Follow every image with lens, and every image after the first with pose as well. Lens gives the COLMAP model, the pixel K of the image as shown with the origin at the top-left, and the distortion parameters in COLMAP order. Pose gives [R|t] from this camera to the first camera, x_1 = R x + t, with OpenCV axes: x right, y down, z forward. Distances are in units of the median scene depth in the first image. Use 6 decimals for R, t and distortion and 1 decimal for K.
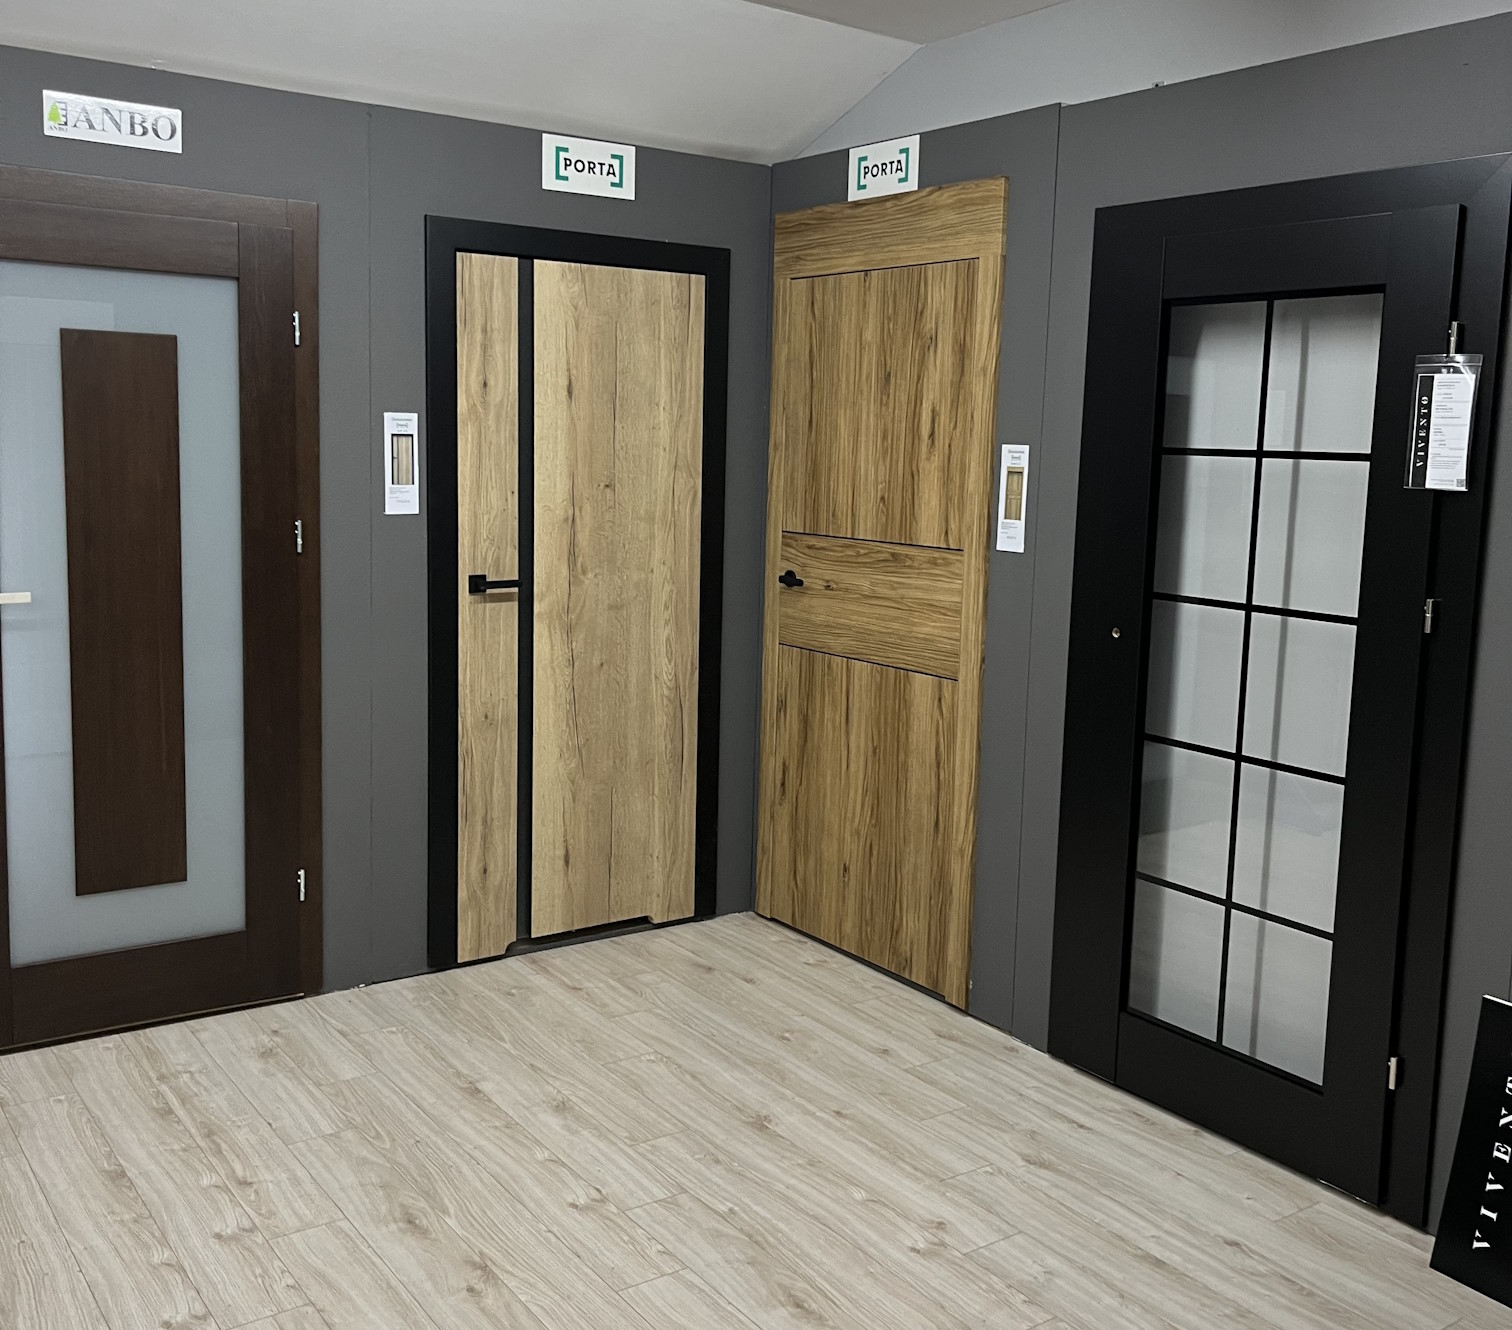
lens RADIAL K [[1581.1, 0, 824.3], [0, 1581.1, 623.7], [0, 0, 1]] dist [0.025750, 0.000000]
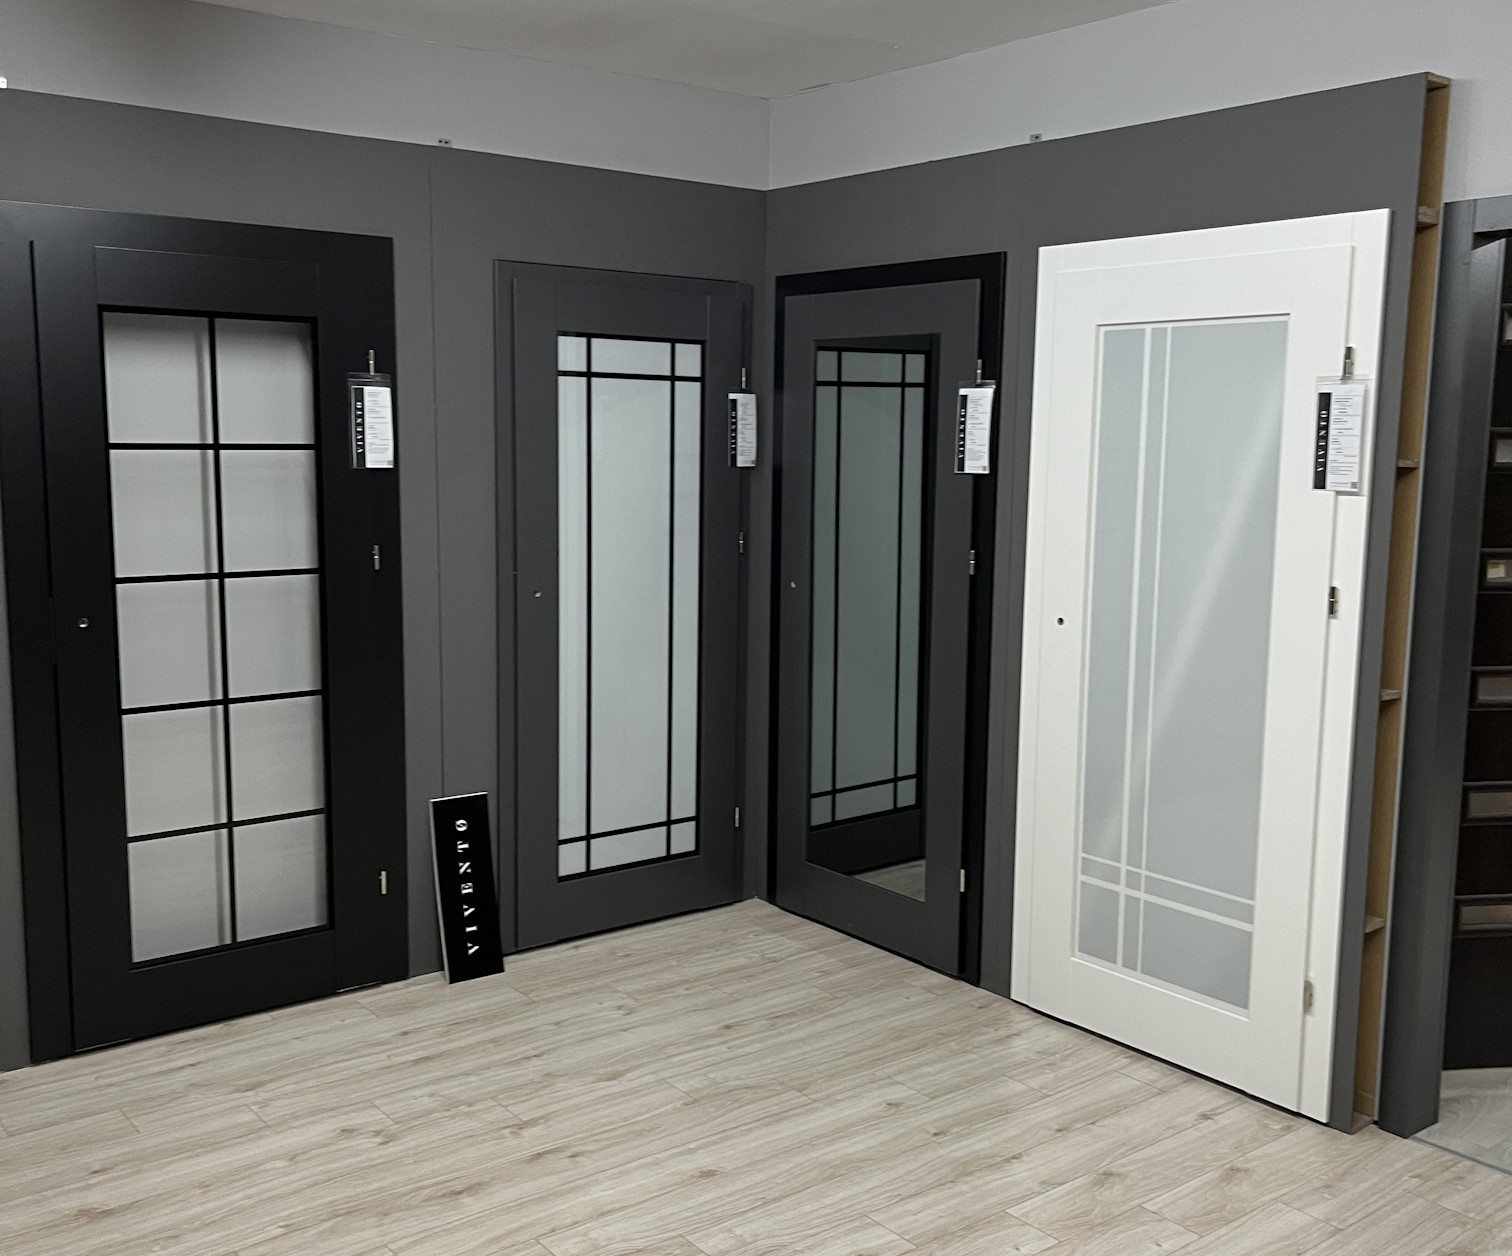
lens RADIAL K [[1516.4, 0, 755.8], [0, 1516.4, 632.1], [0, 0, 1]] dist [0.003888, 0.000000]
pose [[-0.048462, -0.162160, 0.985574, -0.952375], [0.104417, 0.980504, 0.166460, -0.125674], [-0.993352, 0.110978, -0.030585, 0.689306]]
